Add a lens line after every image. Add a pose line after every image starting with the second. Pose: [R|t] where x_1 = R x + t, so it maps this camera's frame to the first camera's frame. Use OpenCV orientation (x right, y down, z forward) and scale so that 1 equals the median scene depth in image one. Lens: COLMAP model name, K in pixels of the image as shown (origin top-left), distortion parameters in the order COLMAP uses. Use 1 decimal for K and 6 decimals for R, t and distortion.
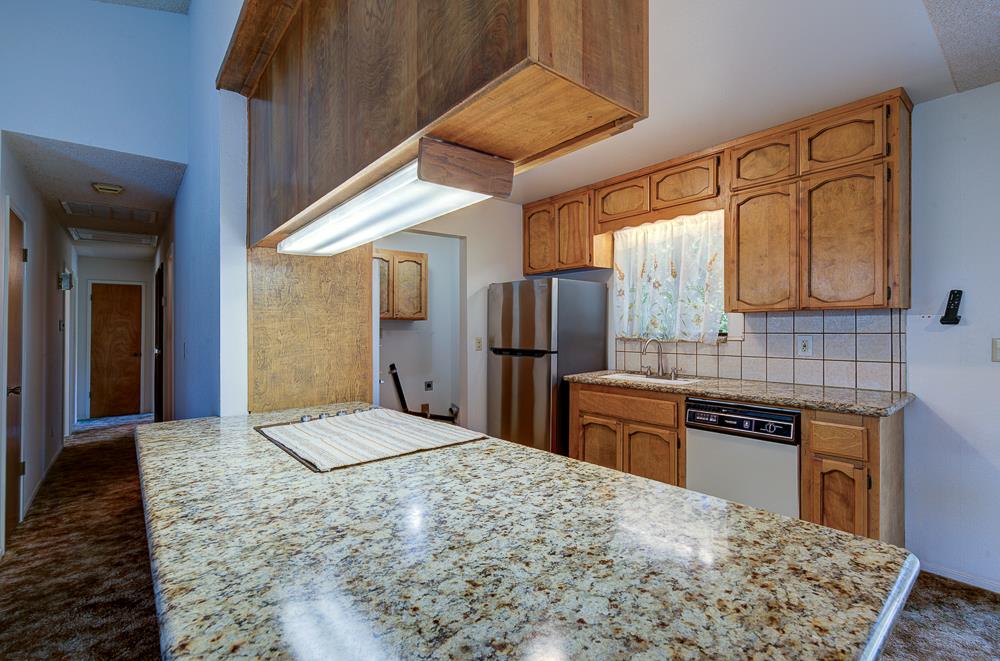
lens RADIAL K [[449.4, 0, 510.0], [0, 449.4, 320.5], [0, 0, 1]] dist [0.004345, 0.001525]
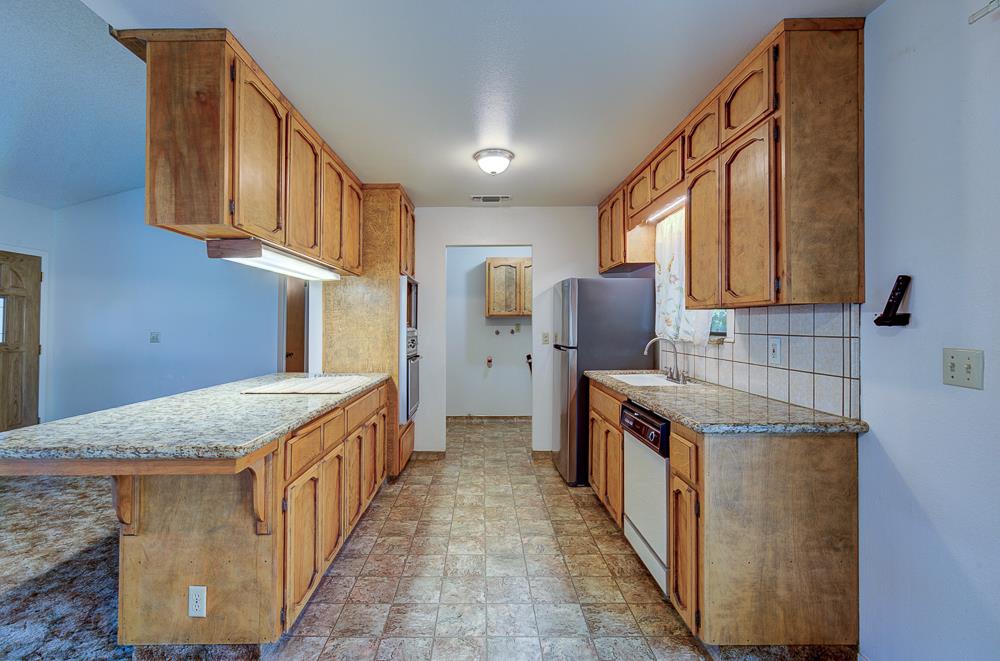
lens RADIAL K [[449.4, 0, 478.8], [0, 449.4, 319.4], [0, 0, 1]] dist [0.004345, 0.001525]
pose [[0.757797, 0.002691, -0.652485, 0.575750], [0.003185, 0.999964, 0.007823, -0.005749], [0.652483, -0.008007, 0.757761, 0.043414]]
